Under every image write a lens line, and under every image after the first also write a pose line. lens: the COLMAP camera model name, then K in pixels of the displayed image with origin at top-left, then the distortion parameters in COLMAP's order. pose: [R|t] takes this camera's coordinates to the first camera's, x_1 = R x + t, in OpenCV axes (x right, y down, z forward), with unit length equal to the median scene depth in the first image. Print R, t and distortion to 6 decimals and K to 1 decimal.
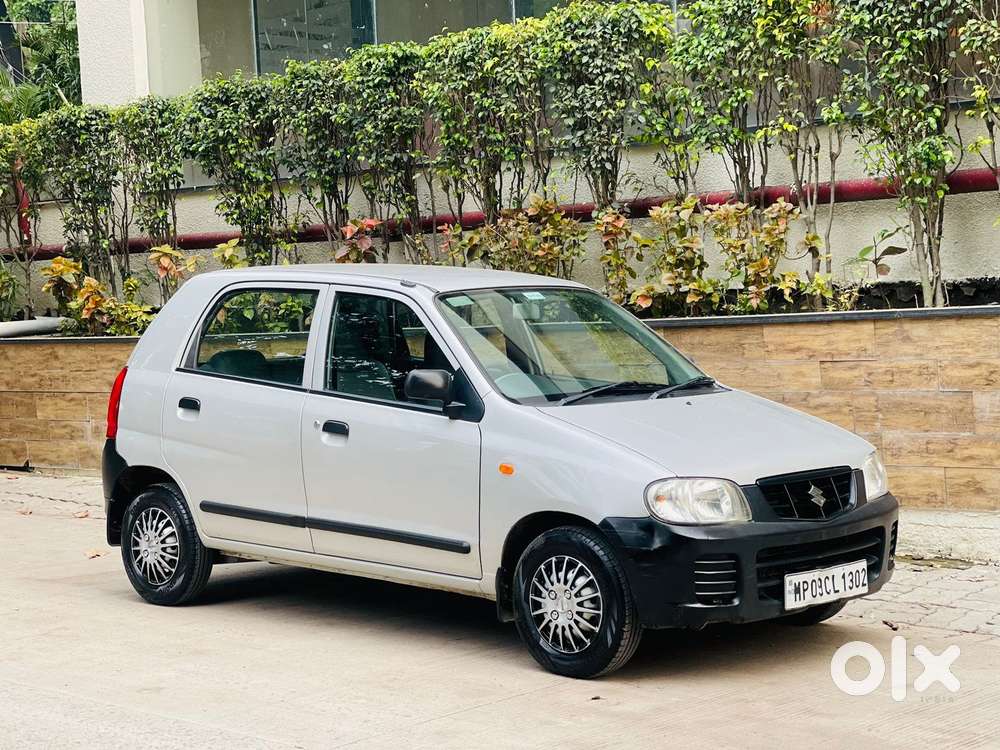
lens RADIAL K [[1856.3, 0, 485.4], [0, 1856.3, 361.7], [0, 0, 1]] dist [0.206654, 0.000000]
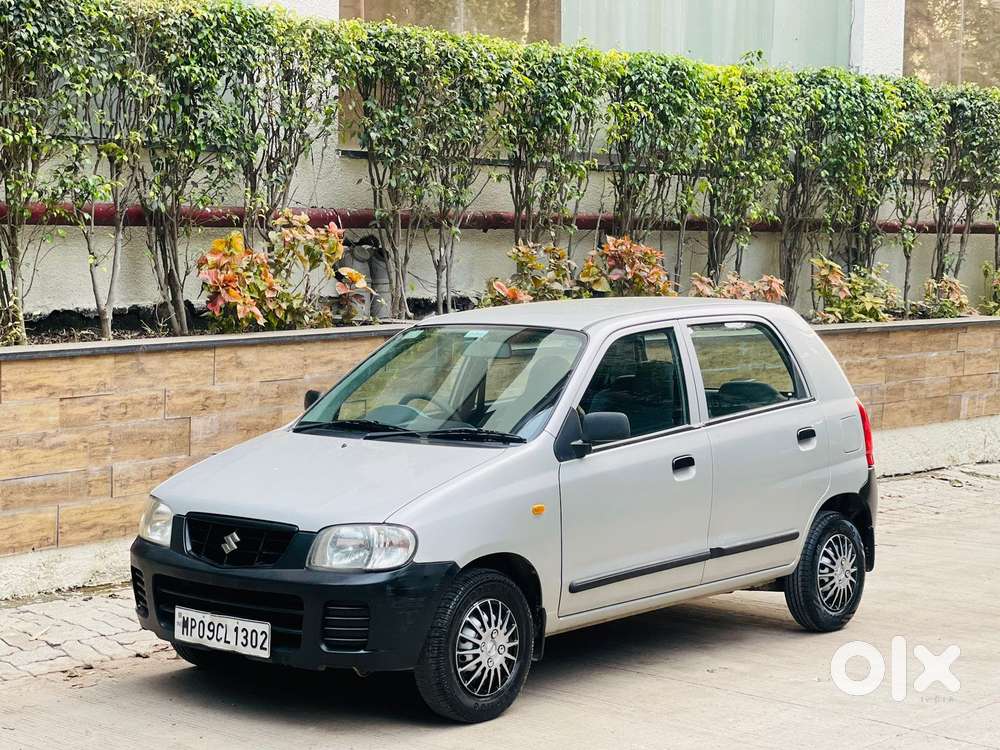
lens RADIAL K [[1856.3, 0, 486.1], [0, 1856.3, 377.4], [0, 0, 1]] dist [0.206654, 0.000000]
pose [[-0.021423, -0.036246, 0.999113, -0.787723], [0.030807, 0.998844, 0.036897, -0.039858], [-0.999296, 0.031570, -0.020282, 0.807498]]
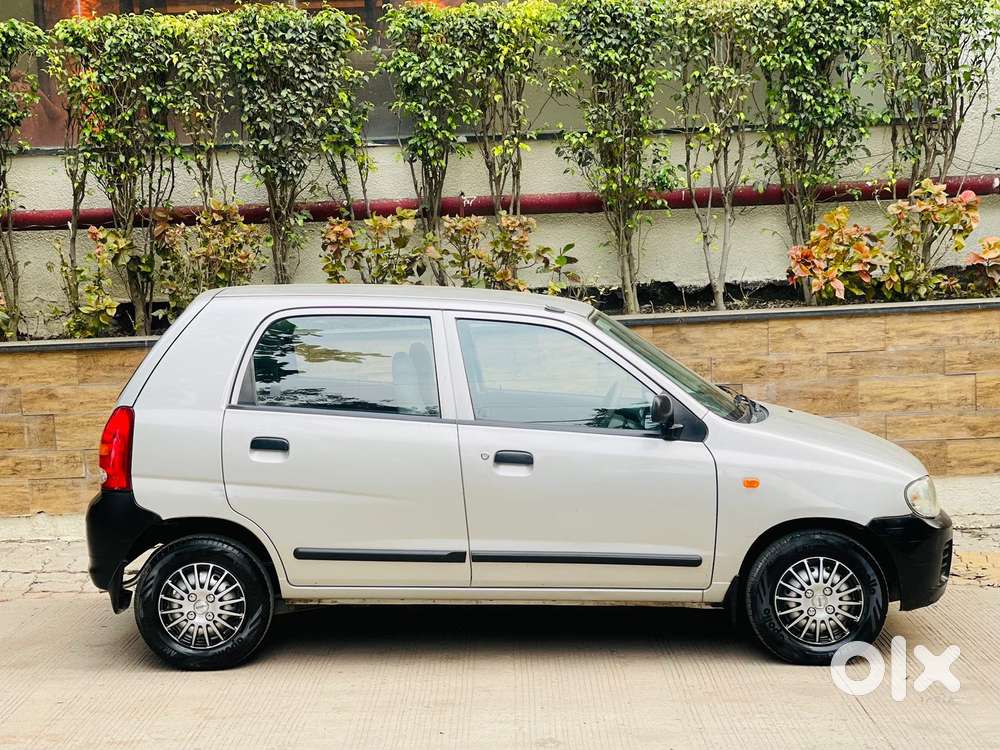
lens RADIAL K [[1856.3, 0, 492.4], [0, 1856.3, 377.0], [0, 0, 1]] dist [0.206654, 0.000000]
pose [[0.740425, -0.049882, 0.670285, -0.612187], [0.030351, 0.998706, 0.040796, -0.039053], [-0.671453, -0.009862, 0.740981, 0.224695]]
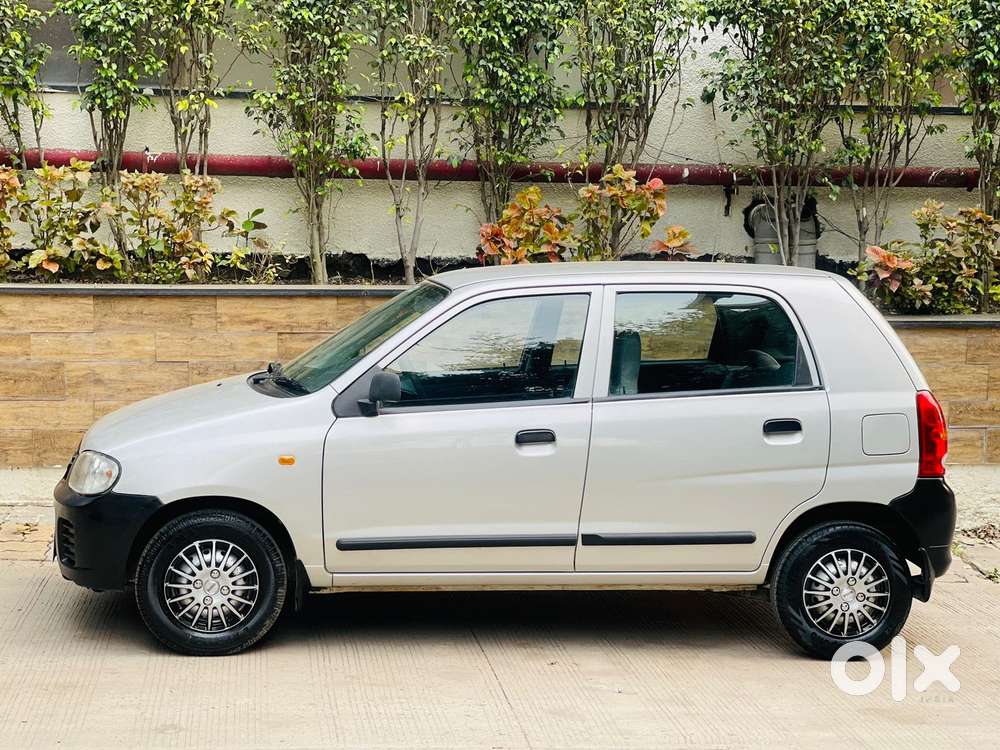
lens RADIAL K [[1856.3, 0, 489.6], [0, 1856.3, 370.8], [0, 0, 1]] dist [0.206654, 0.000000]
pose [[0.642828, -0.025820, 0.765575, -0.564638], [-0.018809, 0.998598, 0.049473, -0.033748], [-0.765780, -0.046203, 0.641441, 0.223039]]
